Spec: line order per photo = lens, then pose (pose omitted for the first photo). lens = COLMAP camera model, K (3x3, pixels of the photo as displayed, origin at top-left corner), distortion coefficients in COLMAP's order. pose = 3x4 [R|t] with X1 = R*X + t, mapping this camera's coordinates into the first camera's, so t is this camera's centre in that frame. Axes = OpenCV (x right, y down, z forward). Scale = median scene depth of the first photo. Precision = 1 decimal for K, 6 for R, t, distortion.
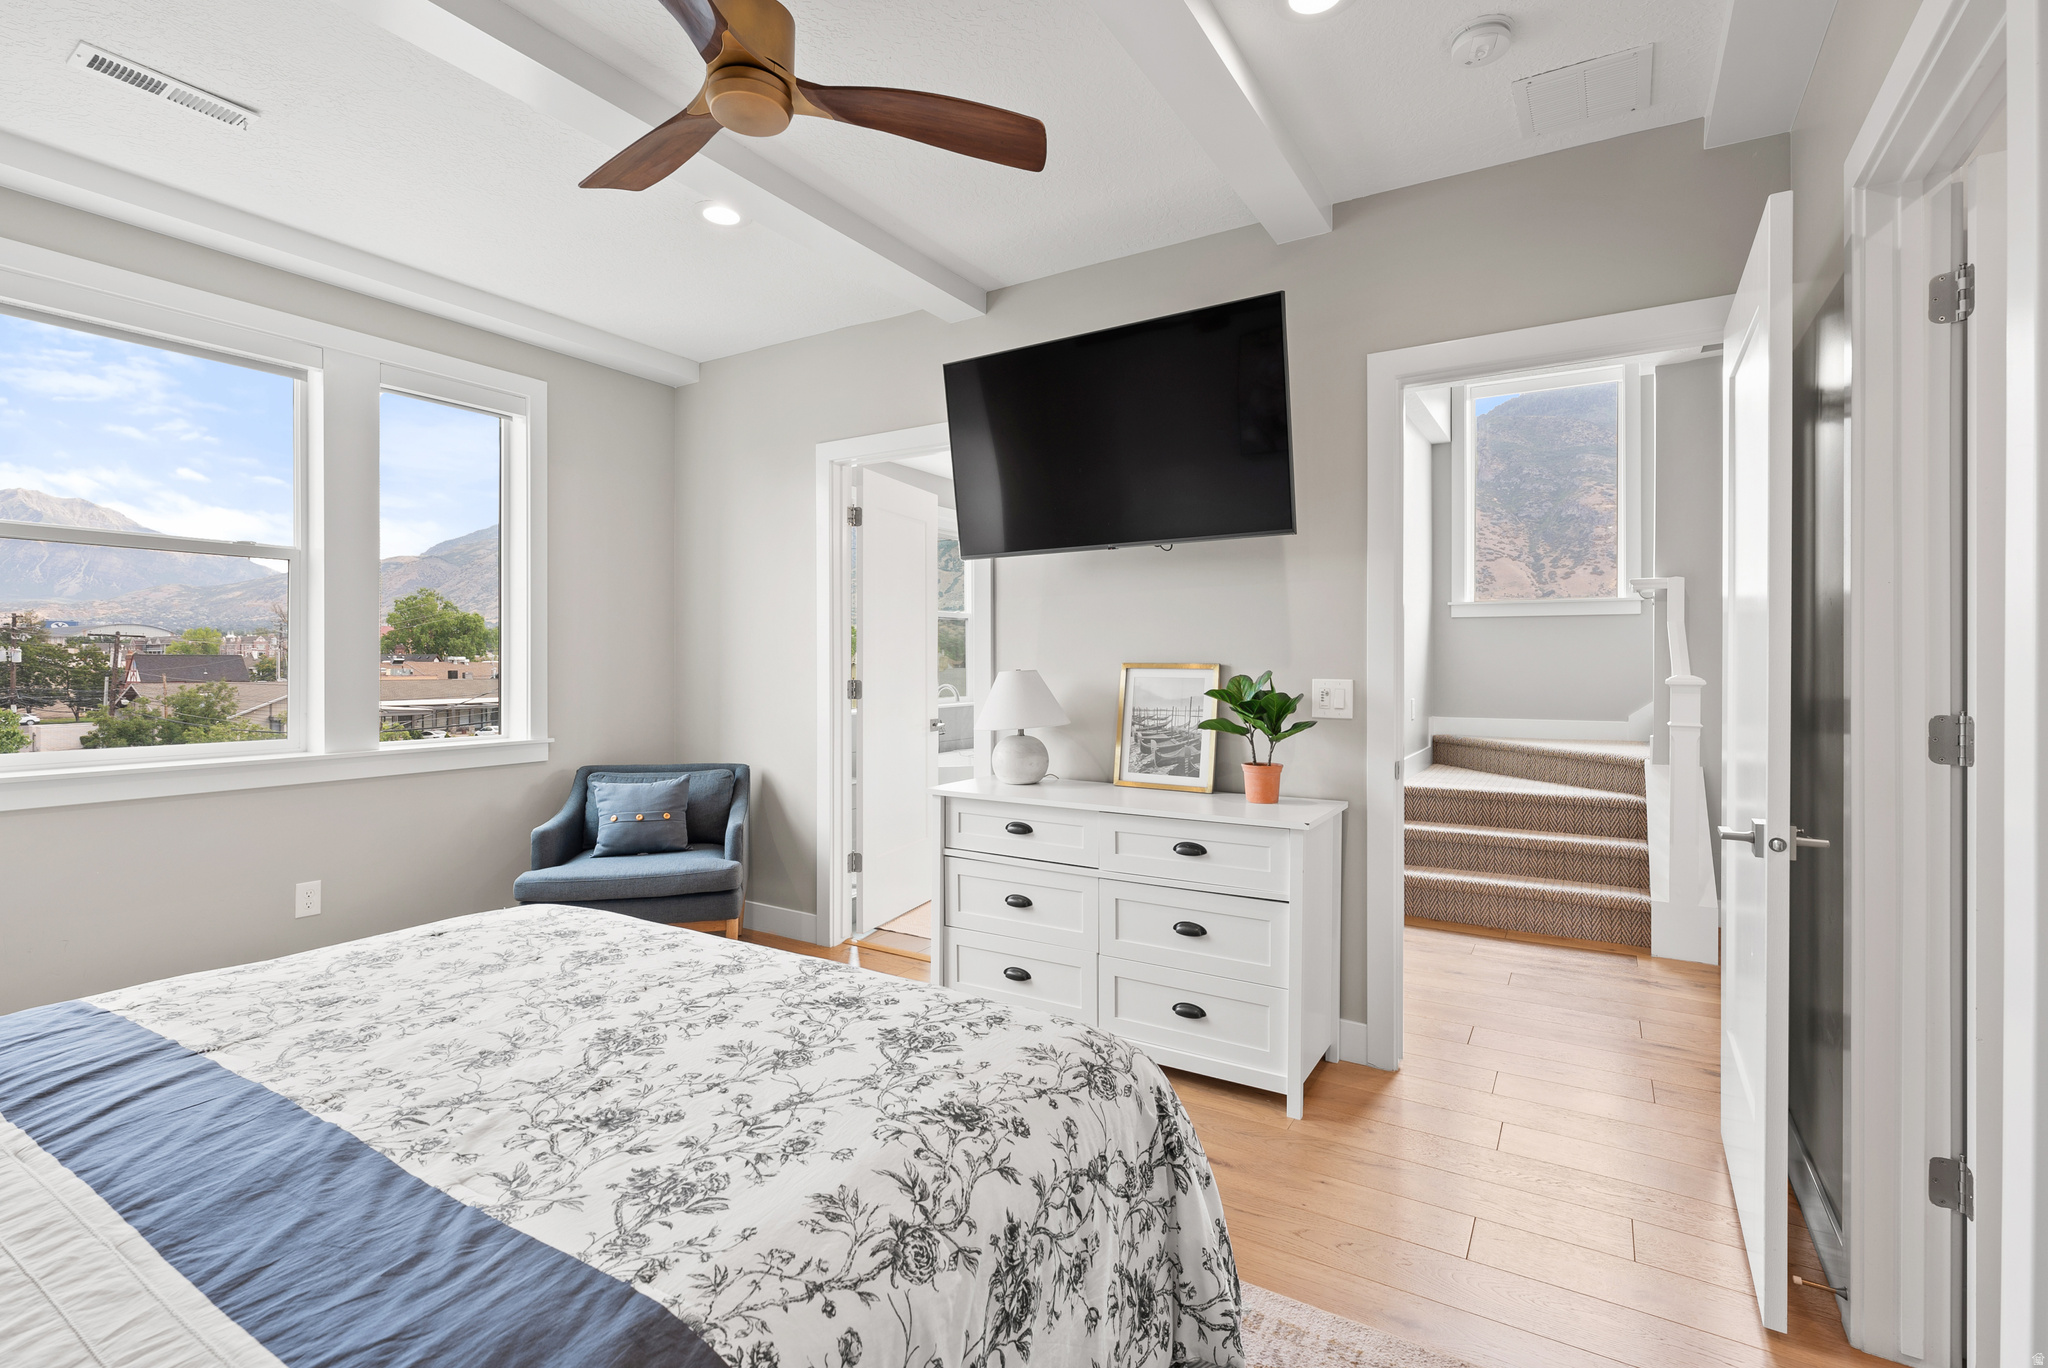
lens RADIAL K [[944.8, 0, 1021.7], [0, 944.8, 661.7], [0, 0, 1]] dist [-0.004400, 0.000875]
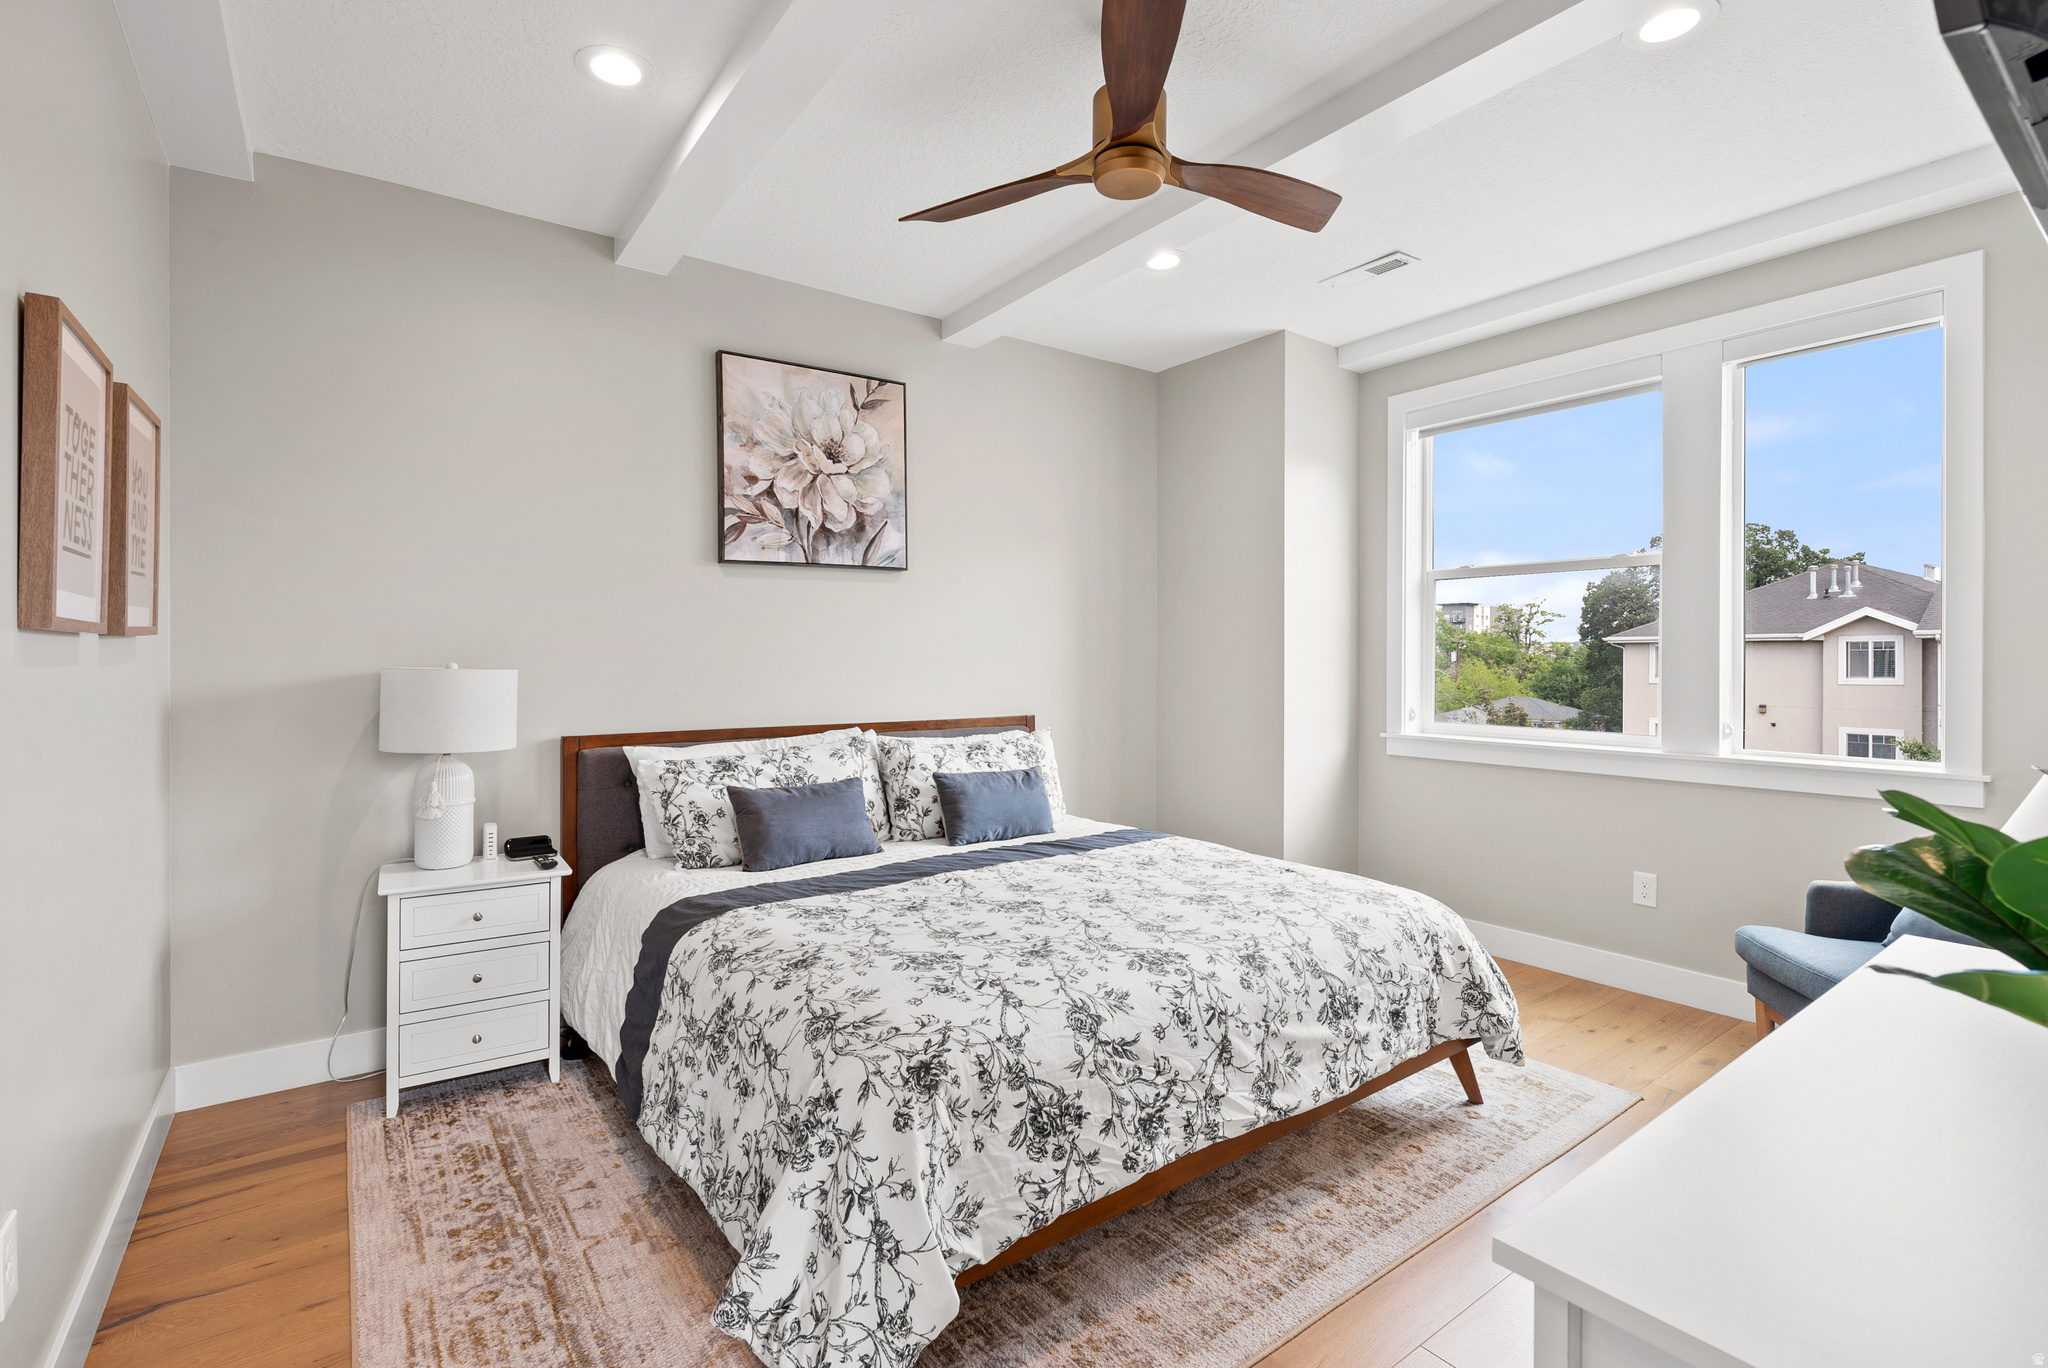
lens RADIAL K [[944.8, 0, 1040.7], [0, 944.8, 686.1], [0, 0, 1]] dist [-0.004400, 0.000875]
pose [[-0.370213, 0.021465, -0.928699, 1.021661], [-0.005055, 0.999672, 0.025120, 0.000775], [0.928933, 0.013994, -0.369983, 1.639219]]
